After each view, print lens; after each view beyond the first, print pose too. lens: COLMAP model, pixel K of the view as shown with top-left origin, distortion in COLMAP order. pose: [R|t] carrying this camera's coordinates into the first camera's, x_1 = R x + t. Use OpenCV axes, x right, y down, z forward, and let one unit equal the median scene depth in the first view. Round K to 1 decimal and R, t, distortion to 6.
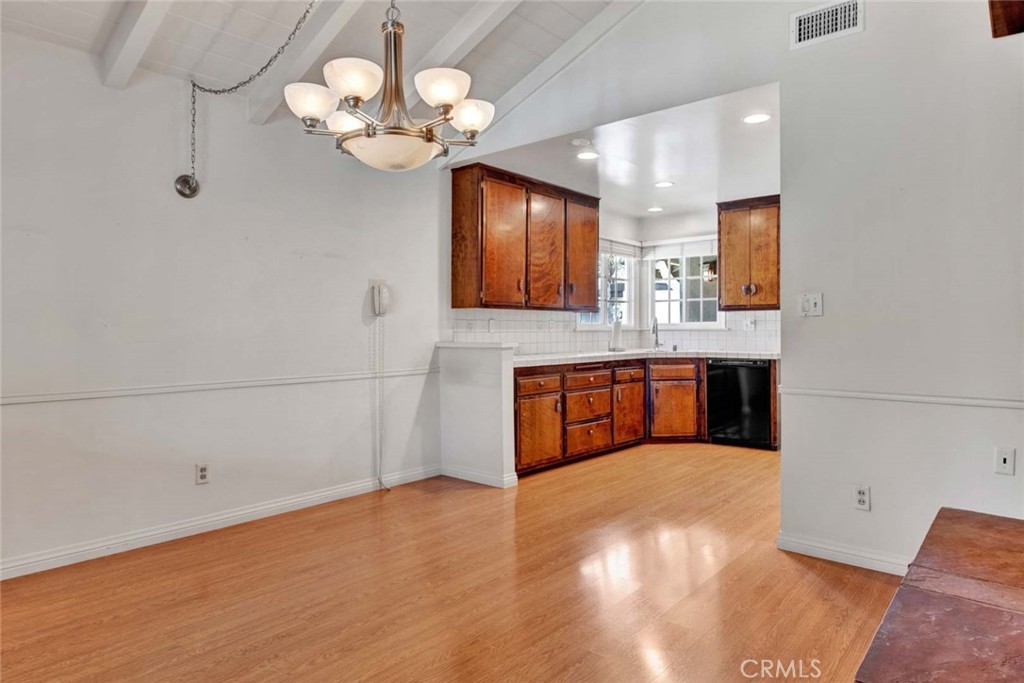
lens RADIAL K [[632.7, 0, 536.1], [0, 632.7, 337.5], [0, 0, 1]] dist [0.000630, 0.000255]
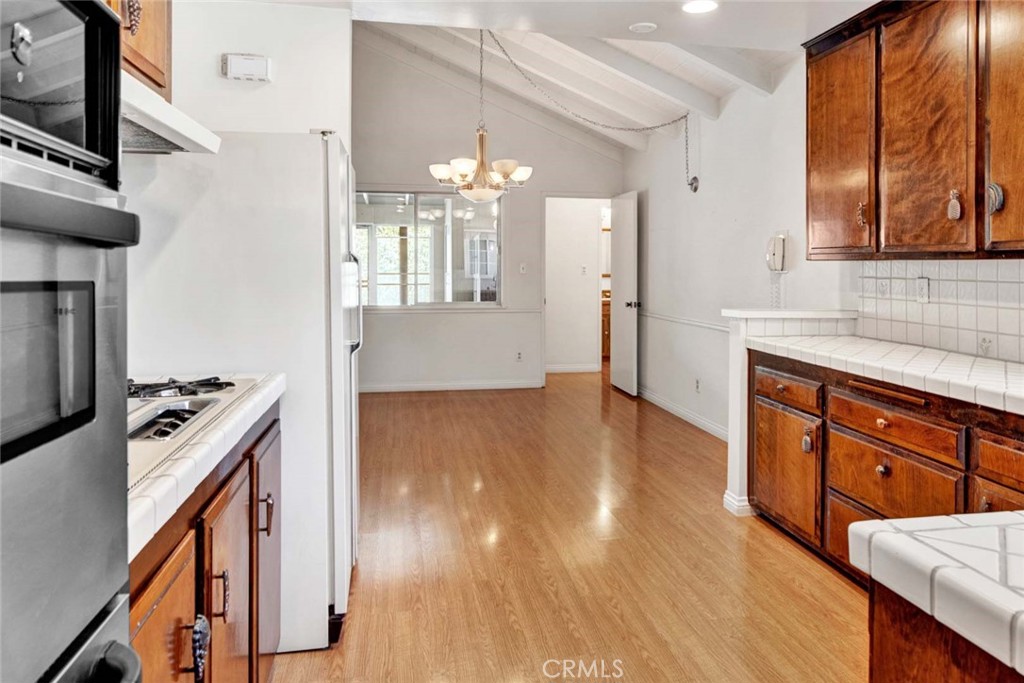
lens RADIAL K [[667.8, 0, 512.6], [0, 667.8, 324.9], [0, 0, 1]] dist [-0.002323, -0.001386]
pose [[-0.664308, 0.064482, -0.744672, 0.504850], [-0.012723, 0.995152, 0.097521, -0.034400], [0.747351, 0.074258, -0.660267, 0.963994]]
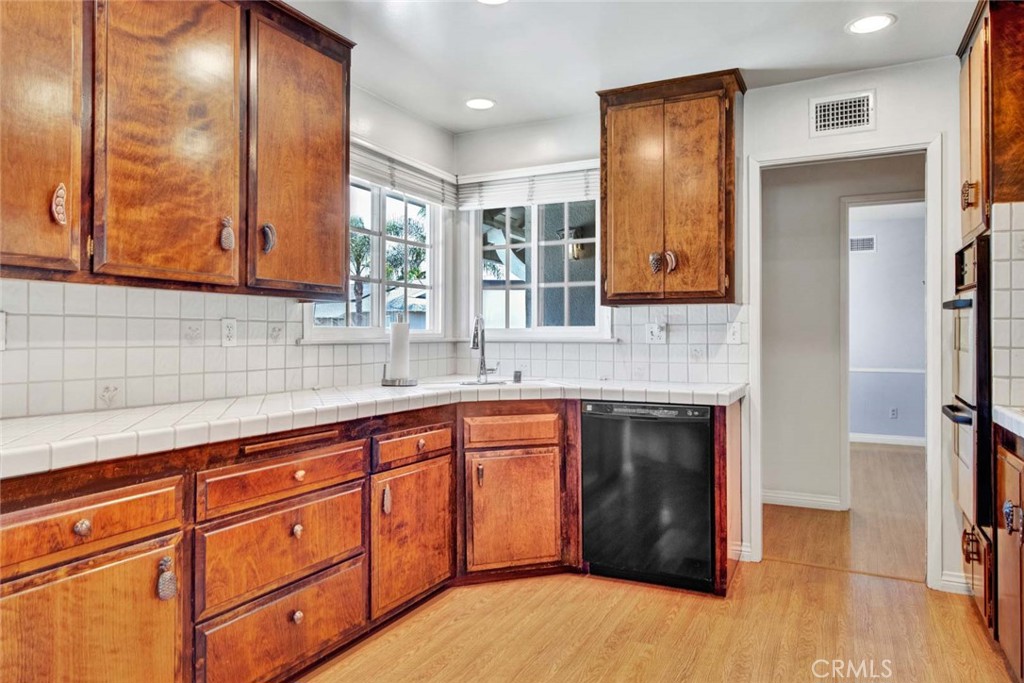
lens RADIAL K [[667.8, 0, 512.6], [0, 667.8, 324.9], [0, 0, 1]] dist [-0.002323, -0.001386]
pose [[0.978394, 0.008844, 0.206561, 0.112257], [-0.002896, 0.999573, -0.029082, -0.010201], [-0.206730, 0.027856, 0.978001, 0.511004]]
